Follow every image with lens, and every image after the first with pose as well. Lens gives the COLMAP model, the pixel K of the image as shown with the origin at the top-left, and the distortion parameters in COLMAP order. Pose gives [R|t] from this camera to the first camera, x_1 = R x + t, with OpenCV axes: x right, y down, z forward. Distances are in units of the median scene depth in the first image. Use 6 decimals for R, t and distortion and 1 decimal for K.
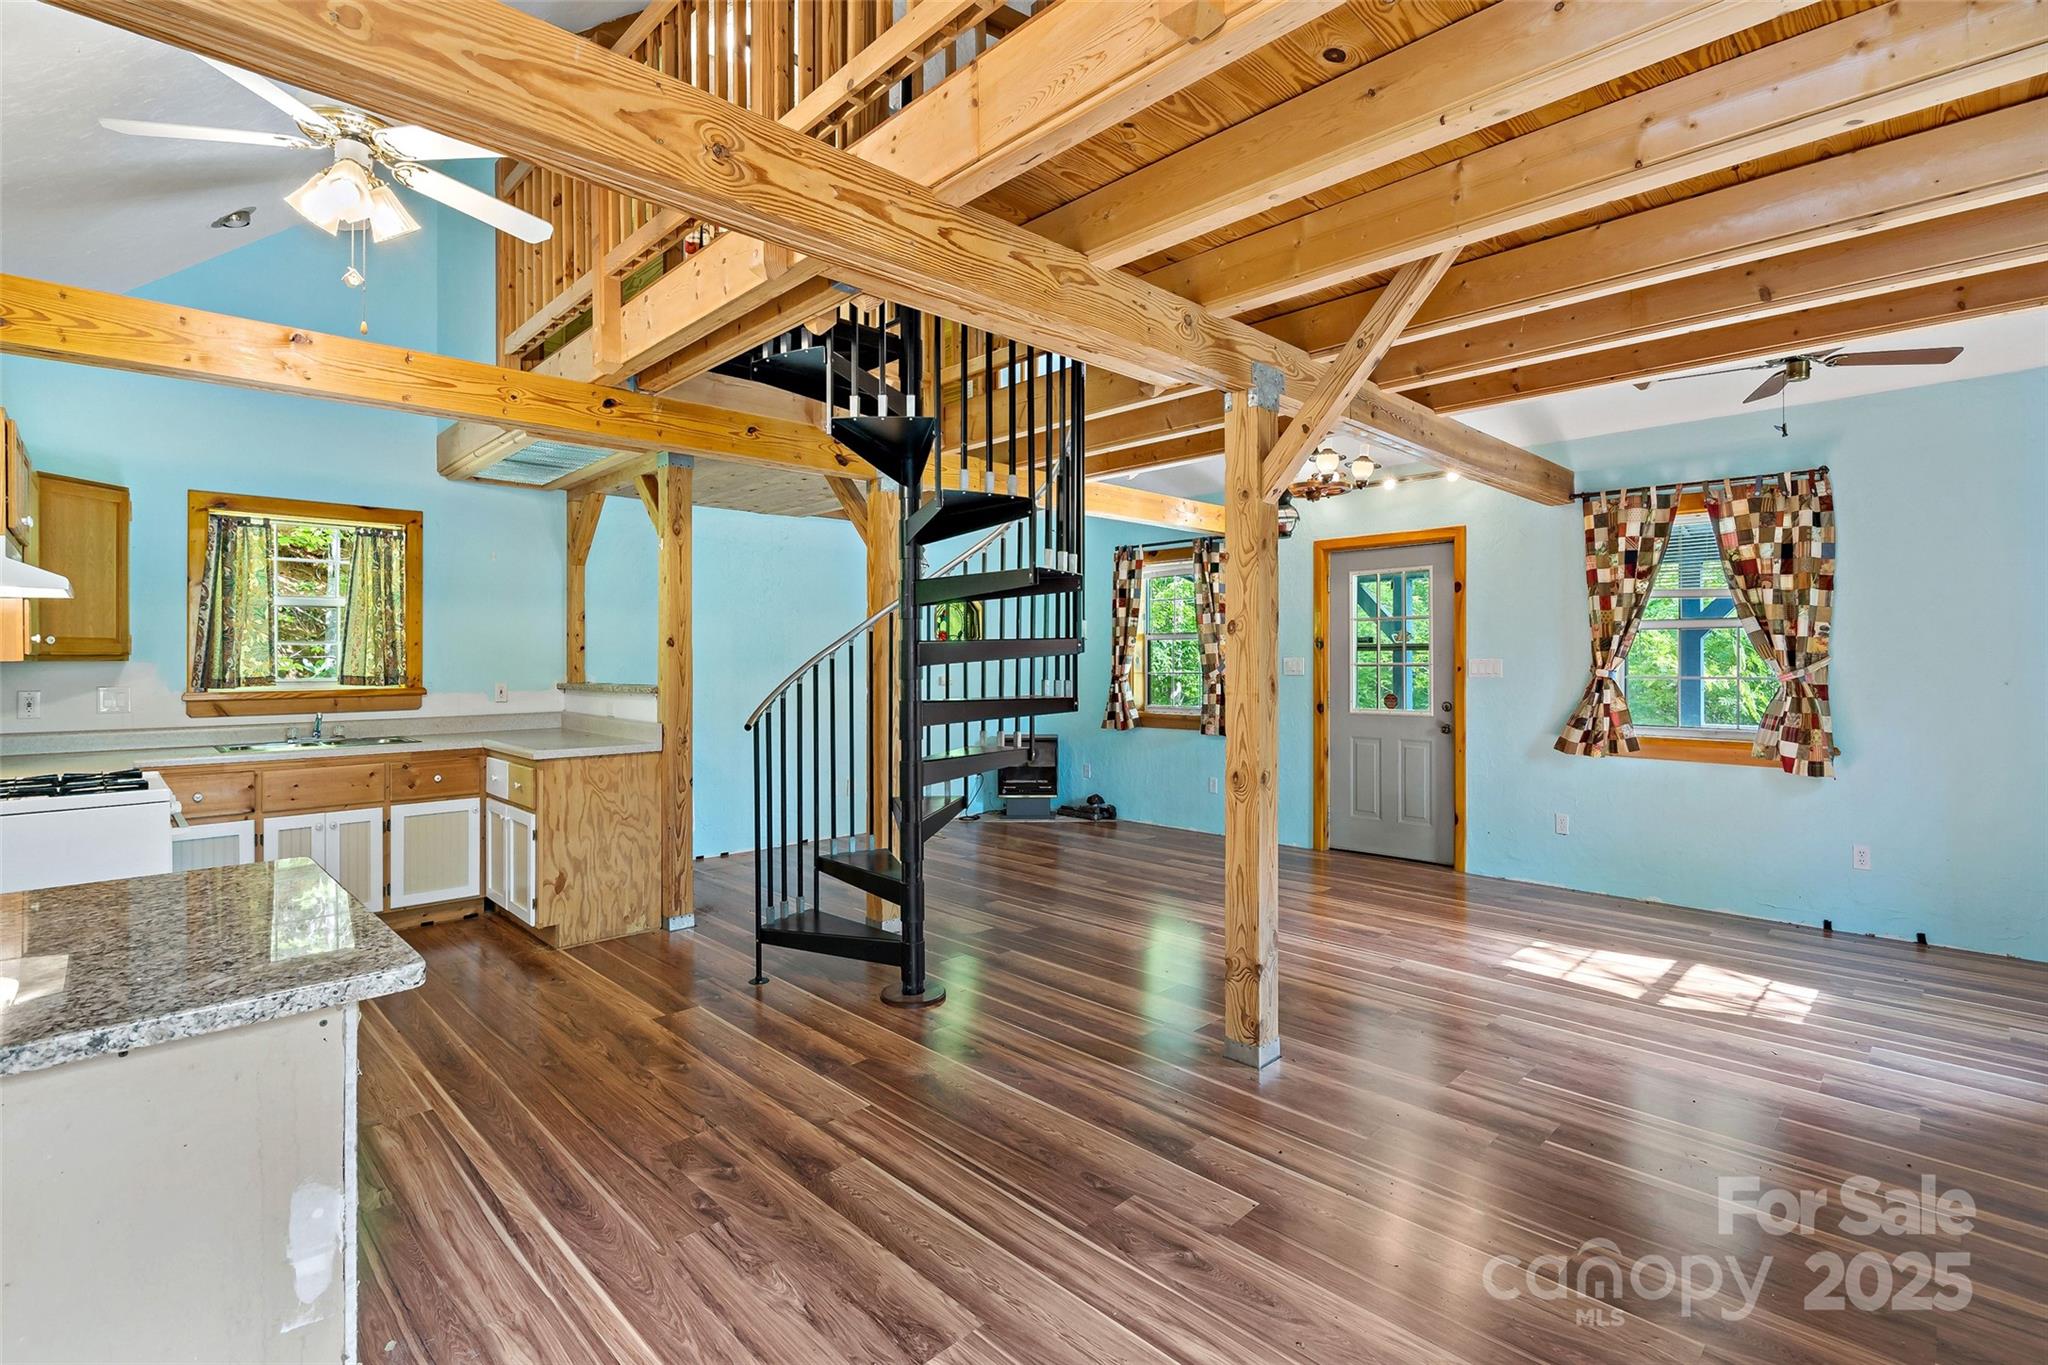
lens RADIAL K [[1059.1, 0, 935.5], [0, 1059.1, 649.5], [0, 0, 1]] dist [0.010091, 0.000074]
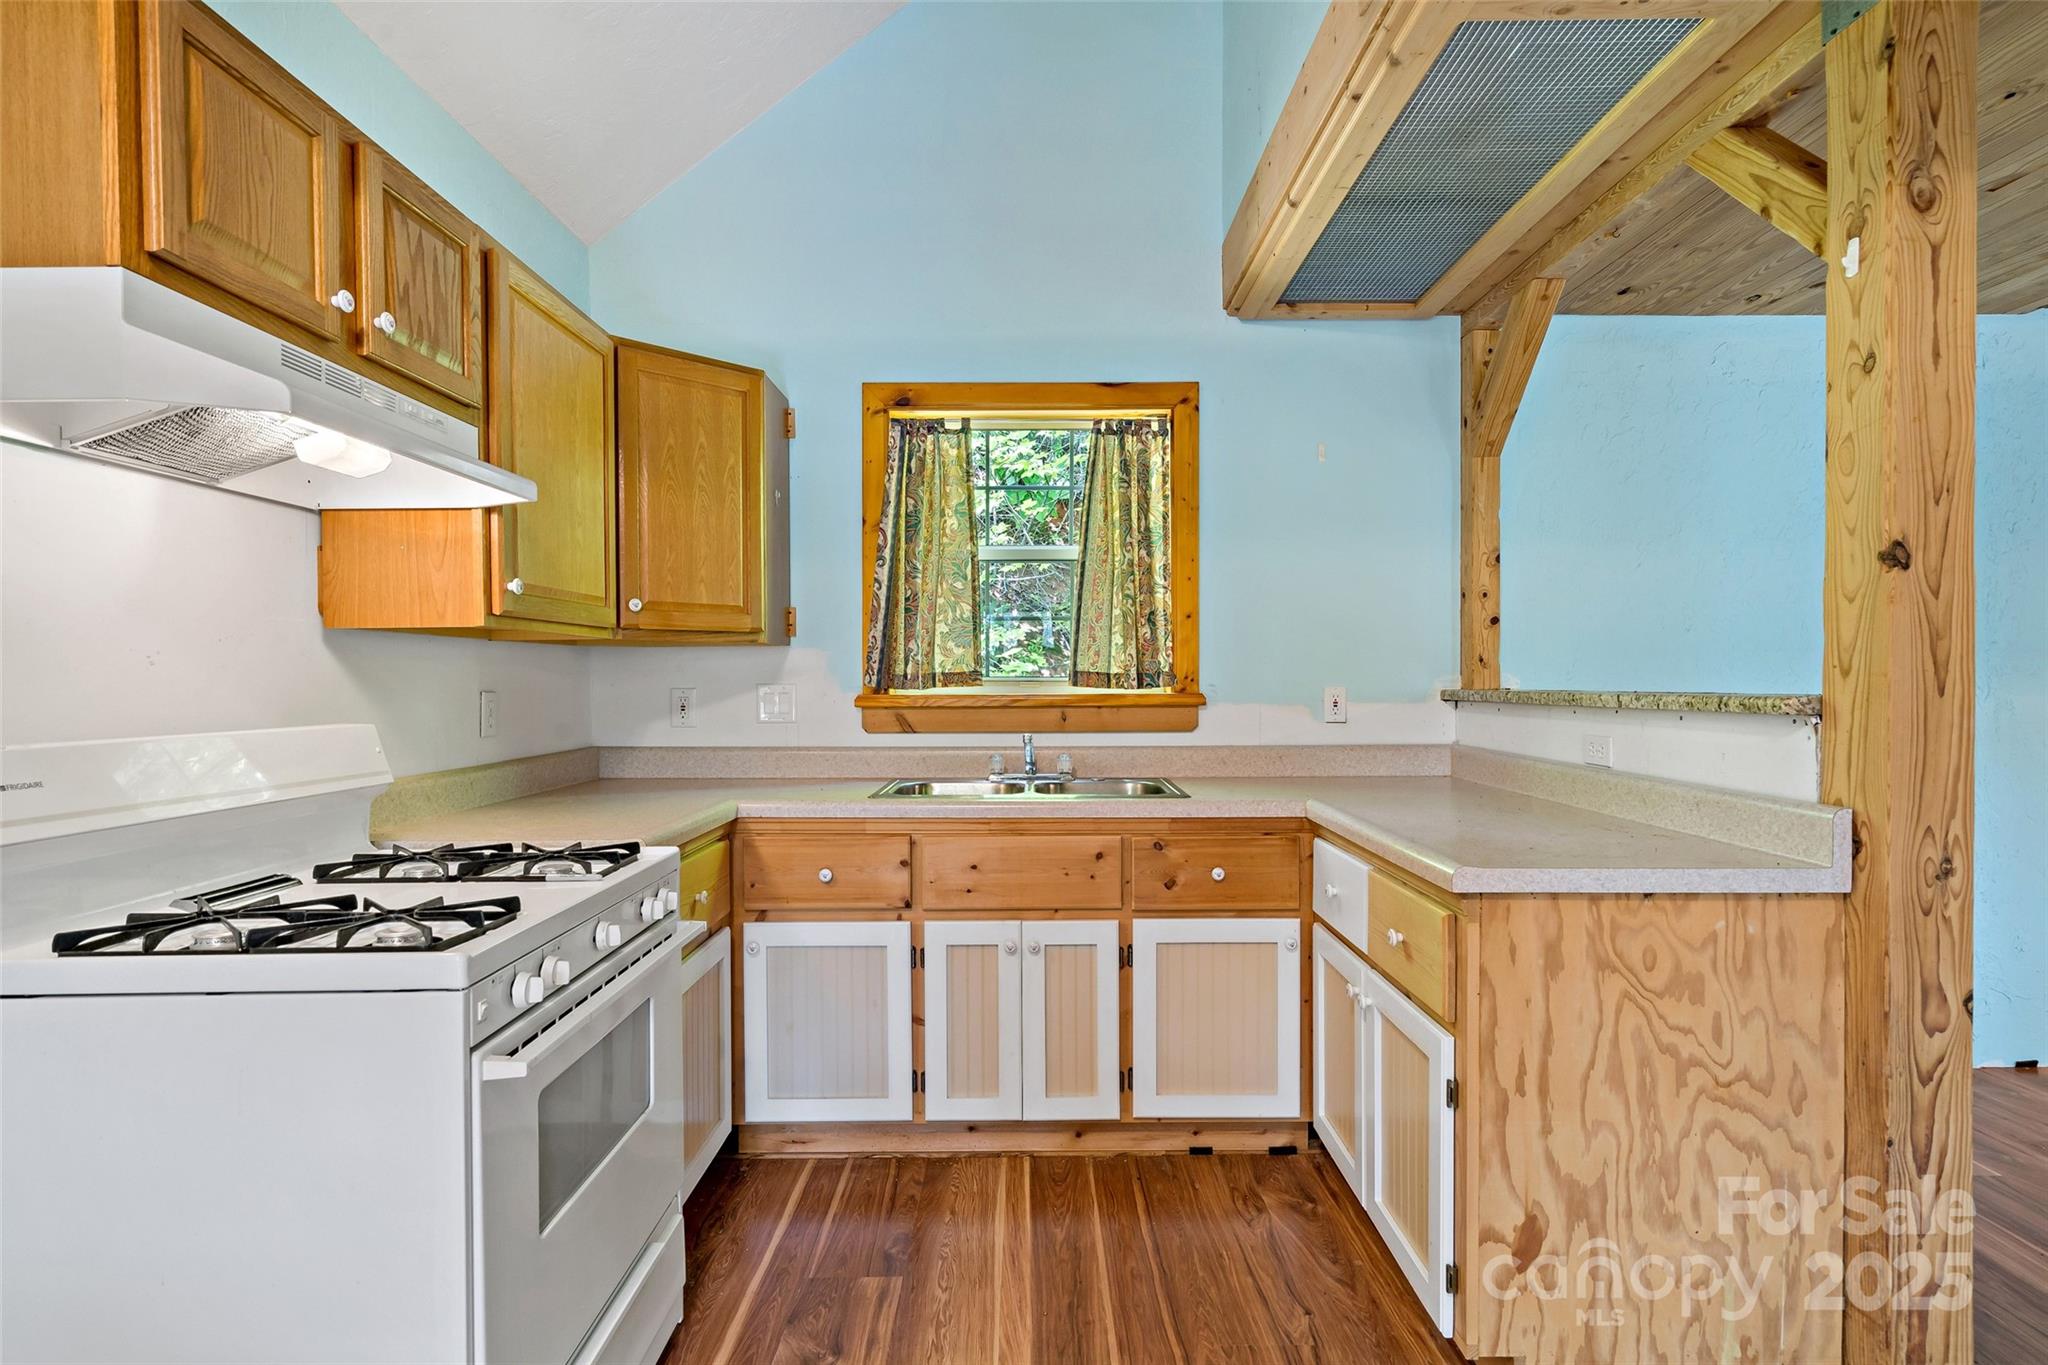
lens RADIAL K [[952.5, 0, 948.6], [0, 952.5, 683.8], [0, 0, 1]] dist [-0.000465, 0.000587]
pose [[0.734837, 0.005816, -0.678219, -0.261859], [0.005225, 0.999885, 0.014236, 0.025446], [0.678223, -0.014005, 0.734722, 0.593329]]
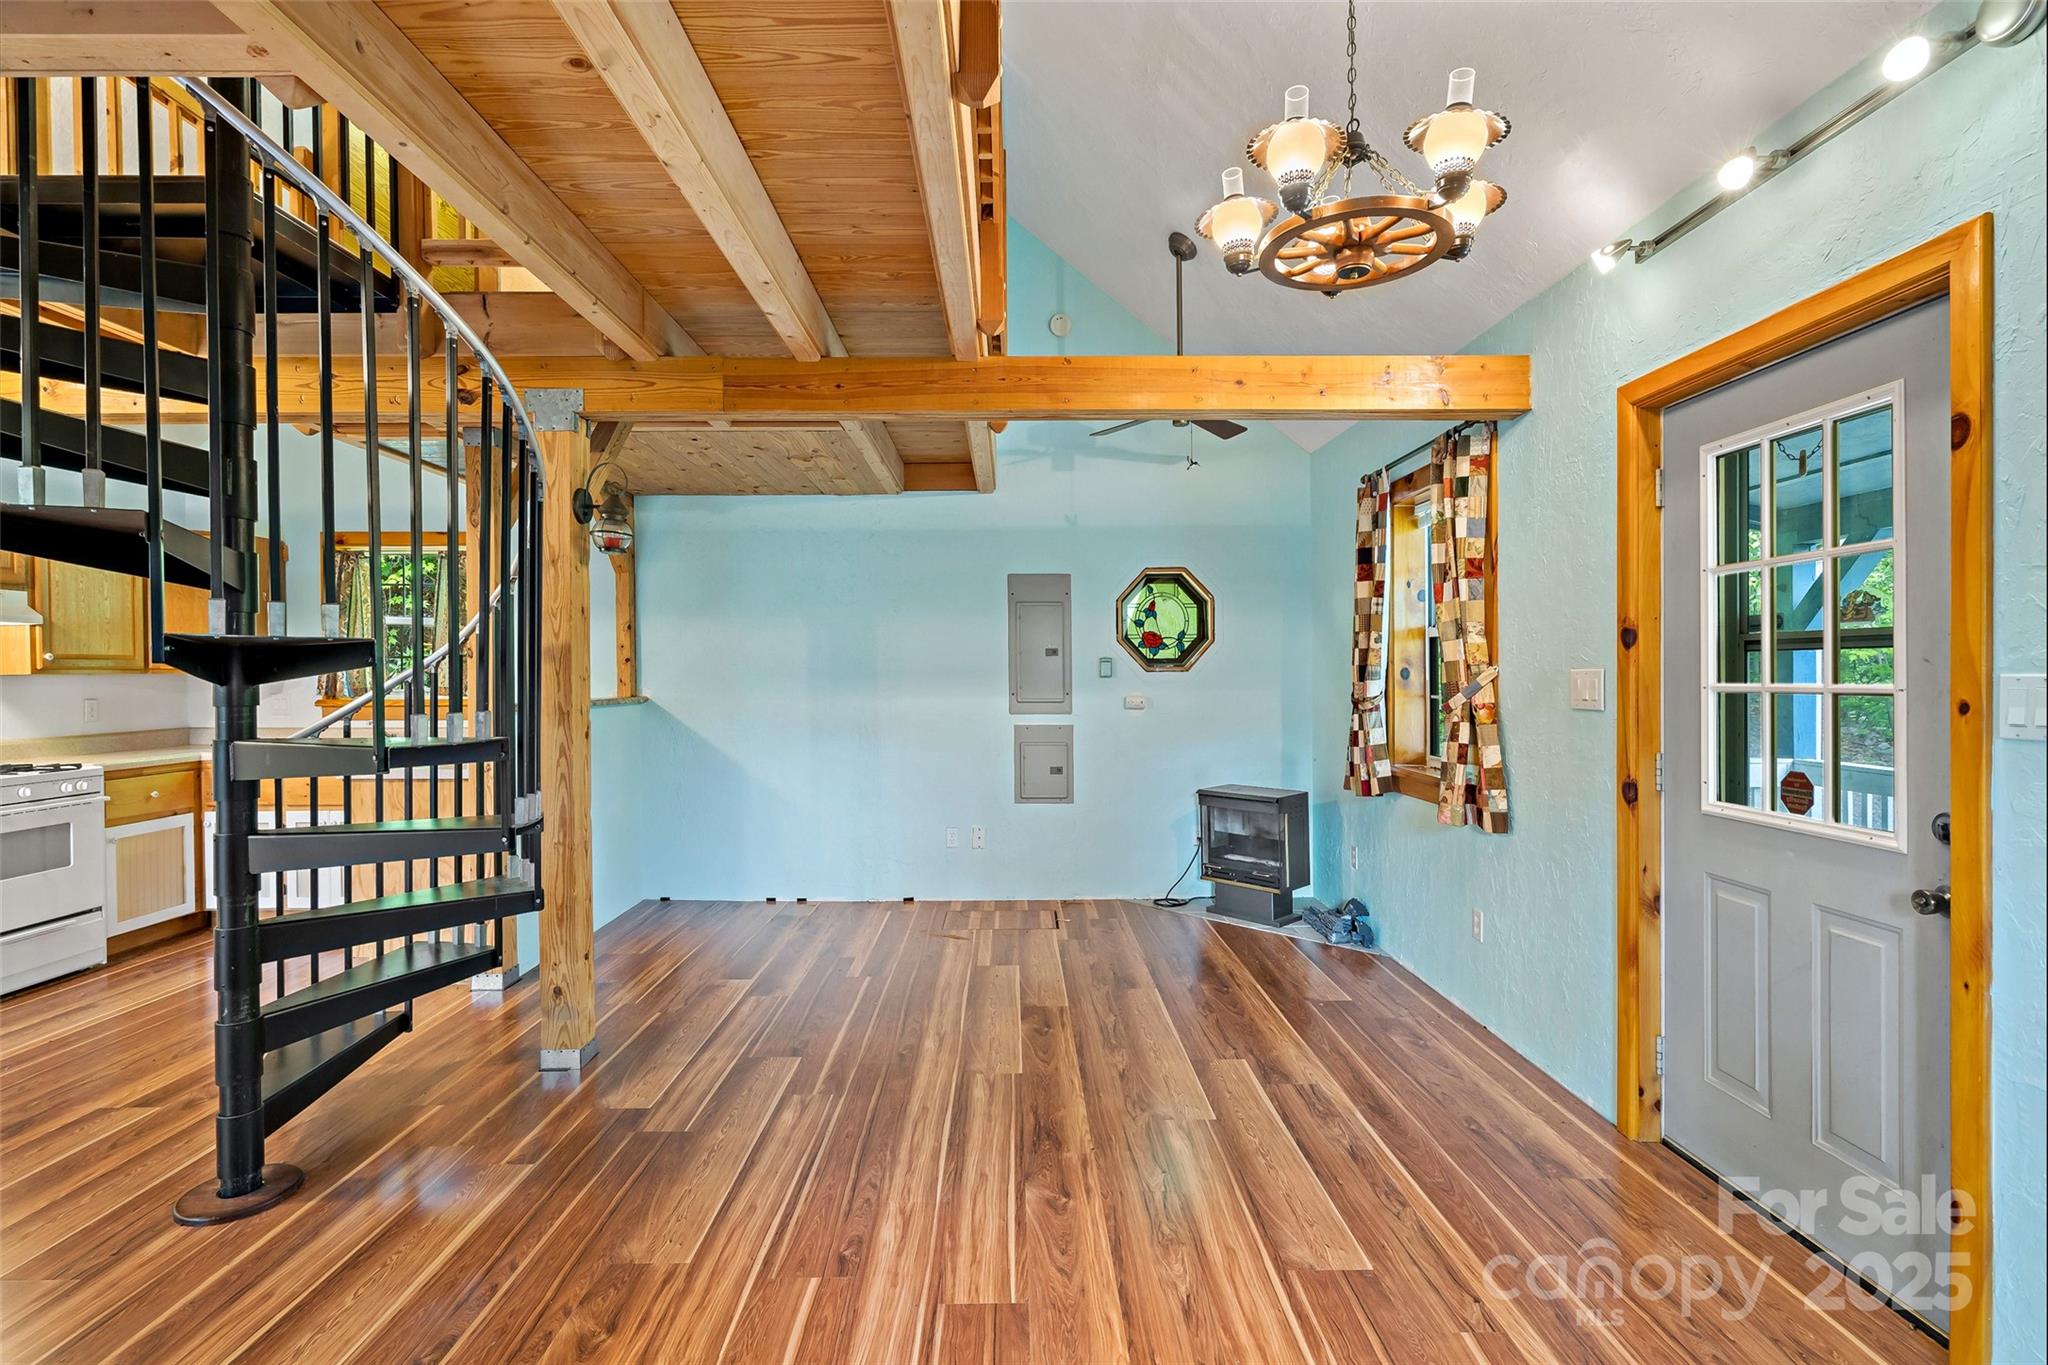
lens RADIAL K [[947.2, 0, 917.5], [0, 947.2, 674.6], [0, 0, 1]] dist [-0.002336, -0.000178]
pose [[0.717944, 0.003378, -0.696092, 0.525408], [0.007406, 0.999895, 0.012490, 0.003815], [0.696061, -0.014122, 0.717844, 0.682843]]
